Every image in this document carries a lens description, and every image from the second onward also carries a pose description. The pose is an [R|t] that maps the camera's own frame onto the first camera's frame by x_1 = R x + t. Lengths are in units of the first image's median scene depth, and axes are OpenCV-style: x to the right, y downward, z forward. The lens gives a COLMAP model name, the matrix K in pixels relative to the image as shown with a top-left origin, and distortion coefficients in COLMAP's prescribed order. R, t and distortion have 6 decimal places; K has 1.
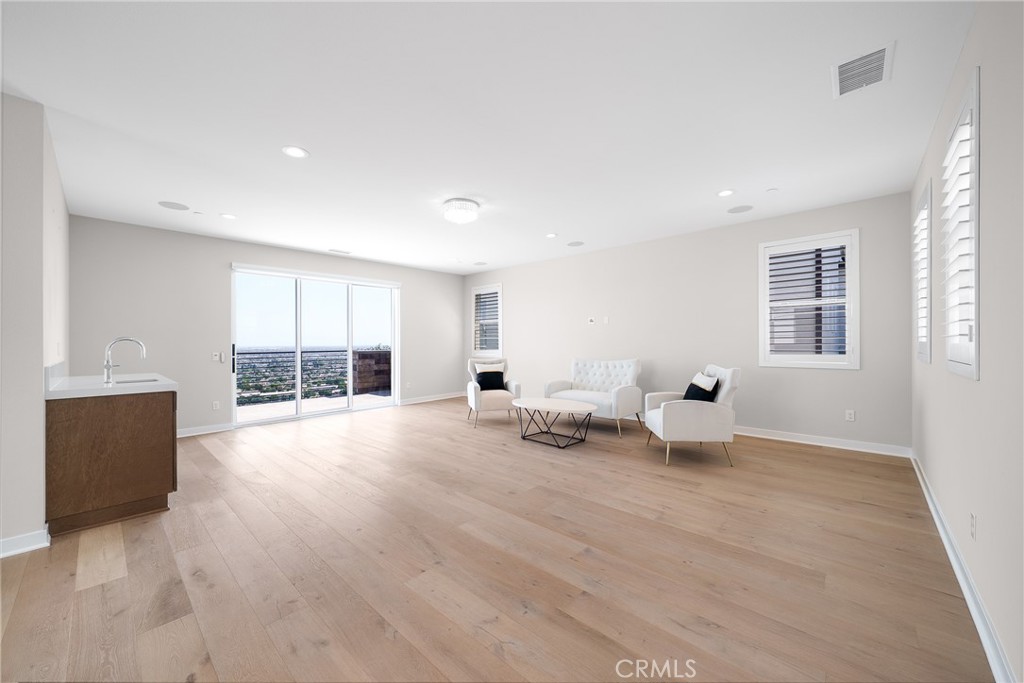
lens RADIAL K [[388.7, 0, 511.5], [0, 388.7, 337.9], [0, 0, 1]] dist [-0.000862, -0.000113]
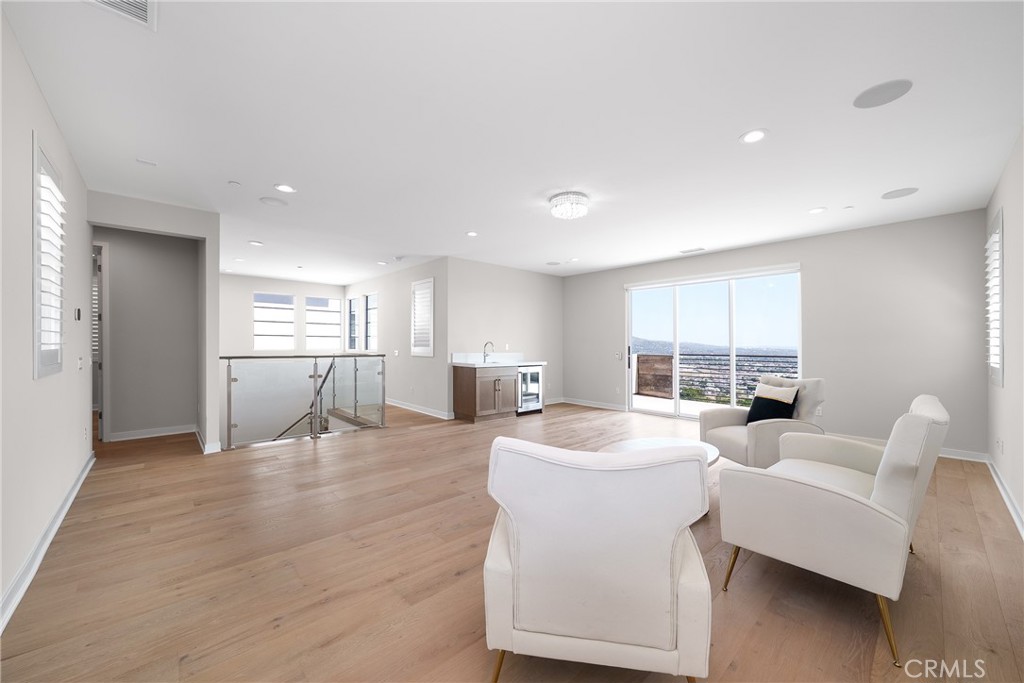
lens RADIAL K [[388.7, 0, 512.9], [0, 388.7, 345.7], [0, 0, 1]] dist [-0.000862, -0.000113]
pose [[-0.088728, 0.012397, -0.995979, 1.055434], [0.005233, 0.999915, 0.011980, -0.004731], [0.996042, -0.004149, -0.088785, 1.228843]]
